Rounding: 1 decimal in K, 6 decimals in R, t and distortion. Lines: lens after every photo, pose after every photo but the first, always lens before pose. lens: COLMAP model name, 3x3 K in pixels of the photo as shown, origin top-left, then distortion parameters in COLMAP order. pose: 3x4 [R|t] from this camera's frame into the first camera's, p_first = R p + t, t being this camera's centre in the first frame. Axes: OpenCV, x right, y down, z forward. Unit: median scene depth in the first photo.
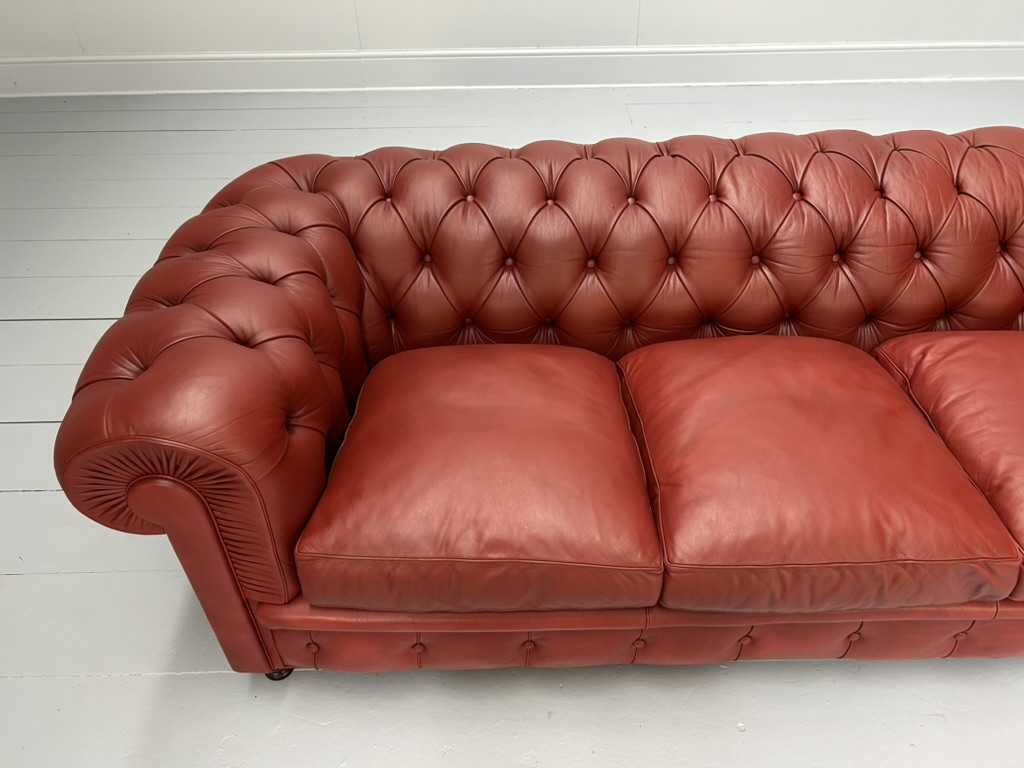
lens RADIAL K [[776.2, 0, 515.8], [0, 776.2, 394.0], [0, 0, 1]] dist [0.045087, -0.053537]
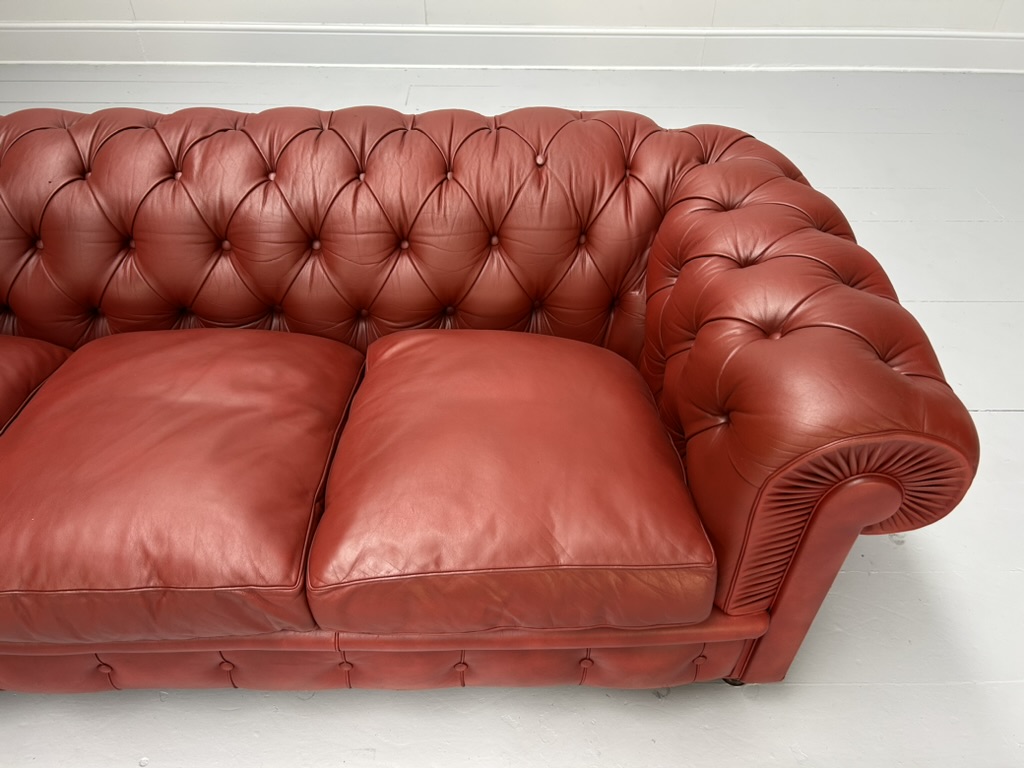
lens RADIAL K [[776.2, 0, 521.1], [0, 776.2, 386.0], [0, 0, 1]] dist [0.045087, -0.053537]
pose [[0.999745, 0.018607, 0.012783, 0.653479], [-0.018664, 0.999816, 0.004360, -0.018387], [-0.012700, -0.004598, 0.999909, 0.085214]]
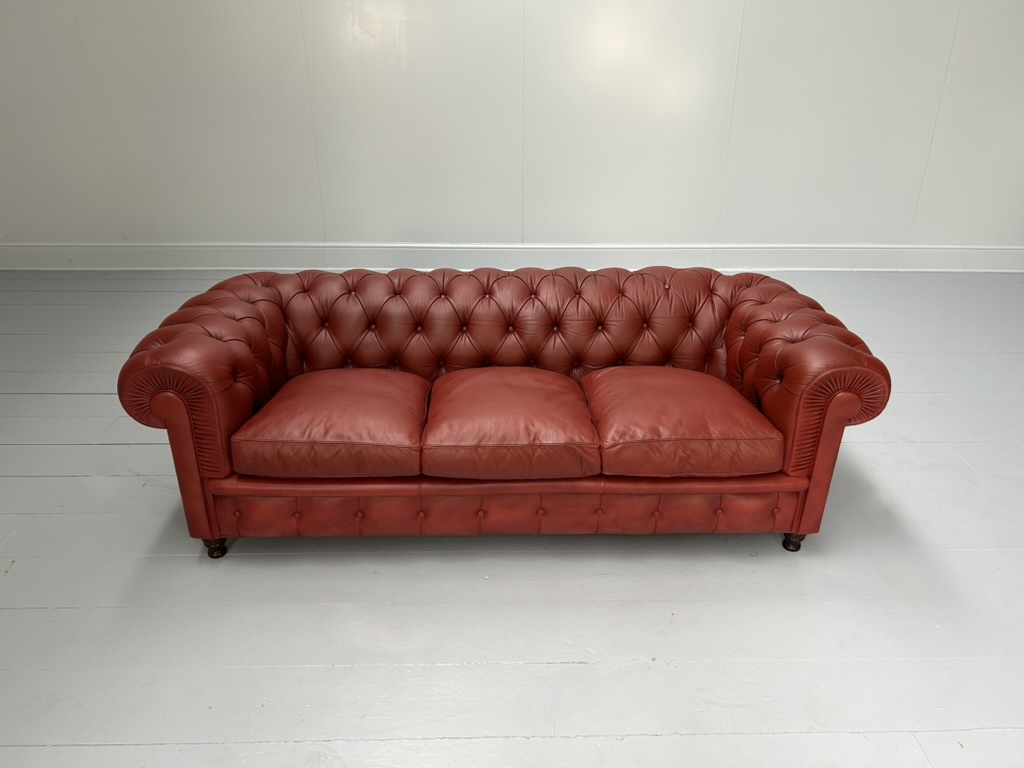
lens RADIAL K [[776.2, 0, 516.1], [0, 776.2, 389.4], [0, 0, 1]] dist [0.045087, -0.053537]
pose [[0.999717, 0.013325, 0.019705, 0.291470], [-0.007623, 0.964153, -0.265236, 0.445322], [-0.022533, 0.265011, 0.963982, -0.698358]]
